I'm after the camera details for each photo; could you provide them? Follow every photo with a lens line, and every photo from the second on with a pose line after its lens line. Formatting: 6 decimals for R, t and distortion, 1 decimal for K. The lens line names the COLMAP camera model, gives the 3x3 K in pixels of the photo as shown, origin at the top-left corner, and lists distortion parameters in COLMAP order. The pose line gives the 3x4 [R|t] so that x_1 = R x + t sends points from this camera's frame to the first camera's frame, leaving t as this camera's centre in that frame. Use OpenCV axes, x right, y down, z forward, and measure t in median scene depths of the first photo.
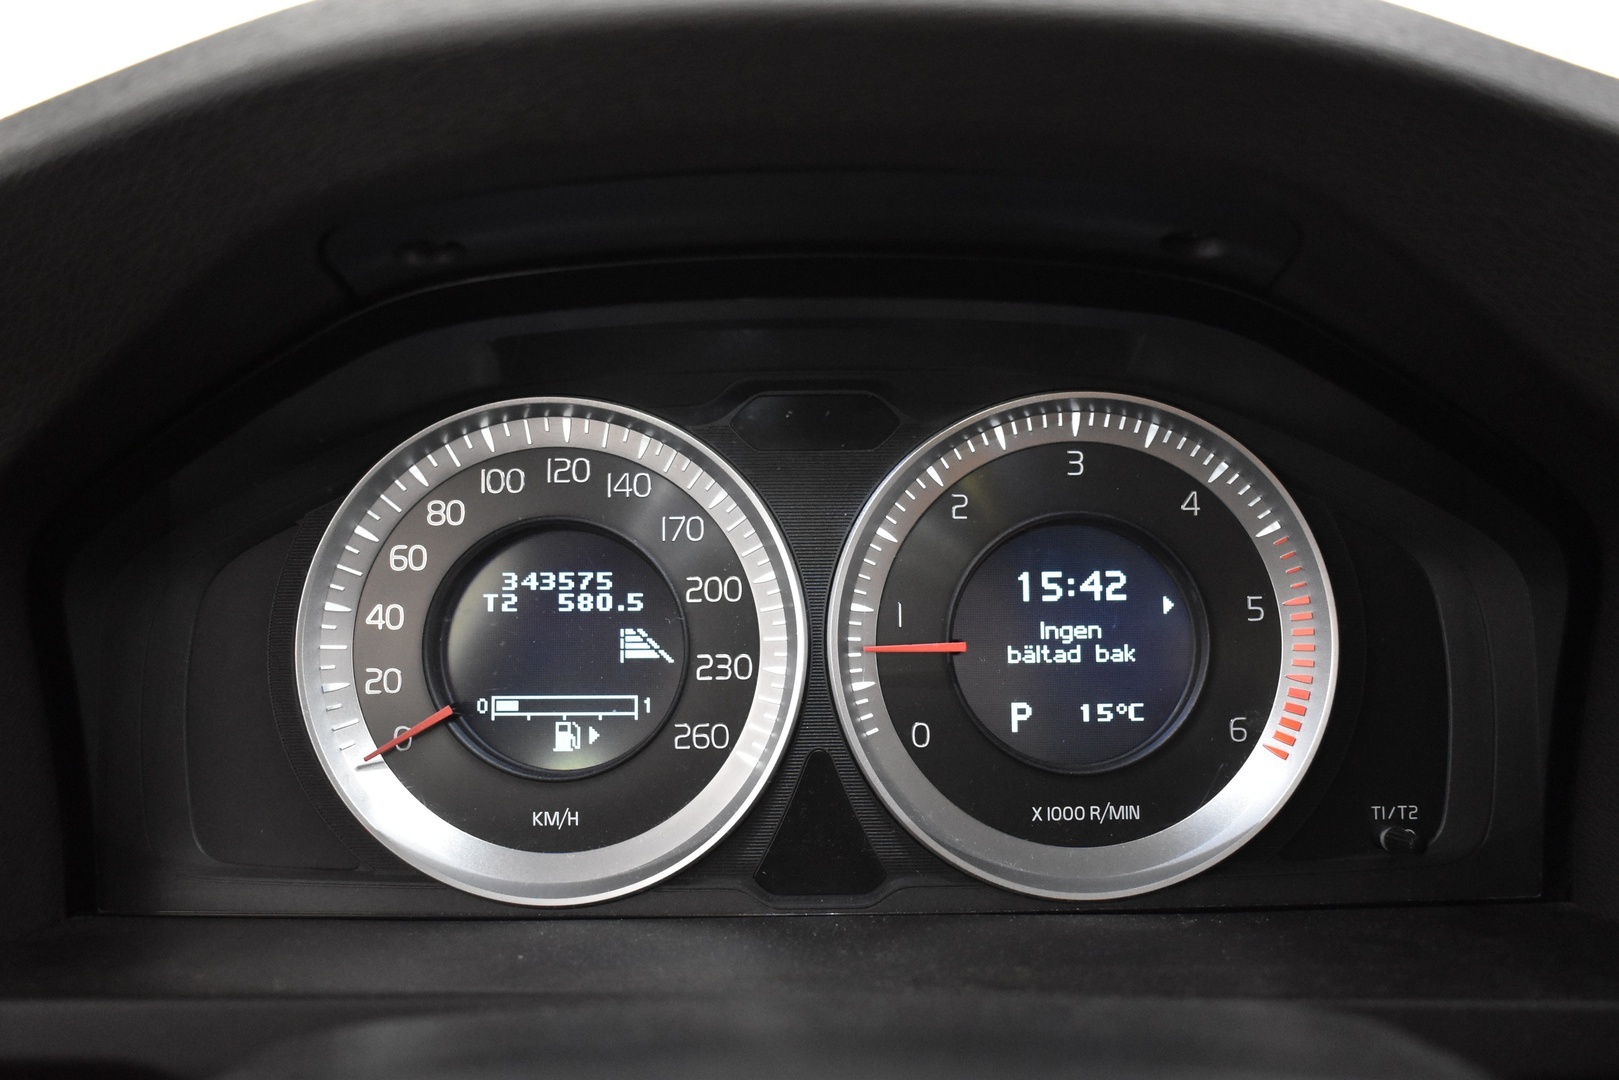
lens RADIAL K [[1615.0, 0, 816.3], [0, 1615.0, 537.9], [0, 0, 1]] dist [-0.077113, -0.007324]
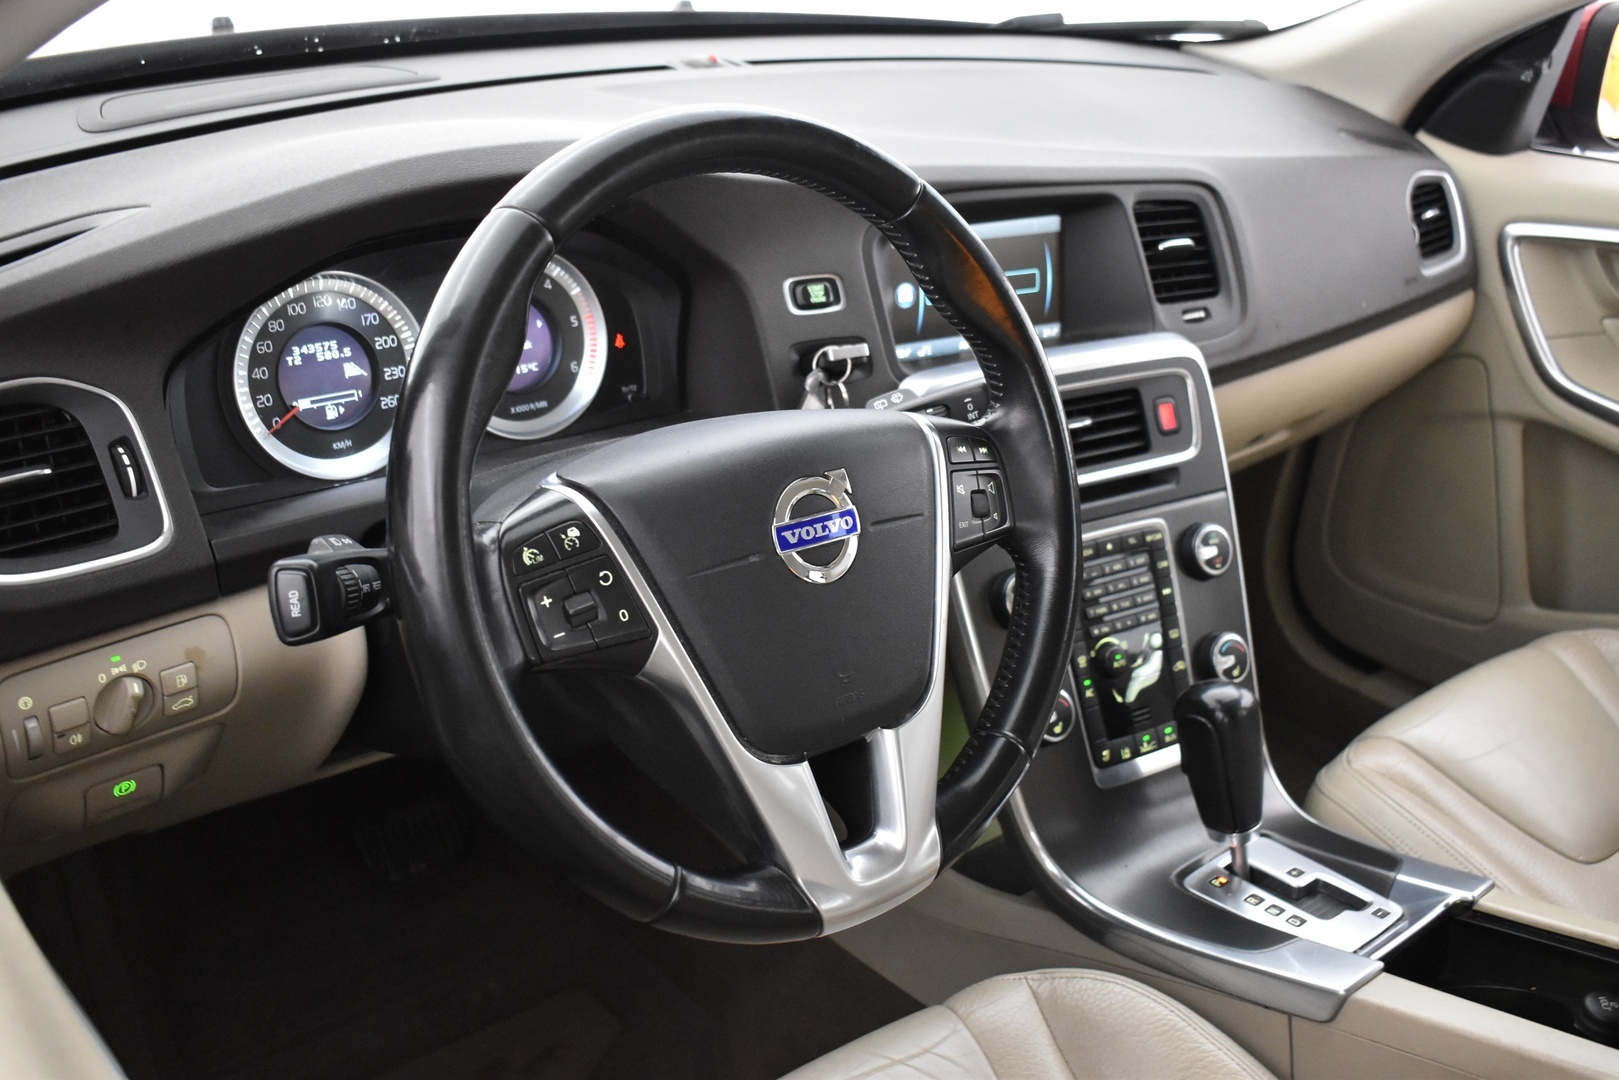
lens RADIAL K [[1615.0, 0, 816.3], [0, 1615.0, 537.9], [0, 0, 1]] dist [-0.077113, -0.007324]
pose [[0.749319, -0.211109, 0.627657, -1.166873], [0.074921, 0.968764, 0.236395, -0.207458], [-0.657957, -0.130111, 0.741730, -1.282329]]
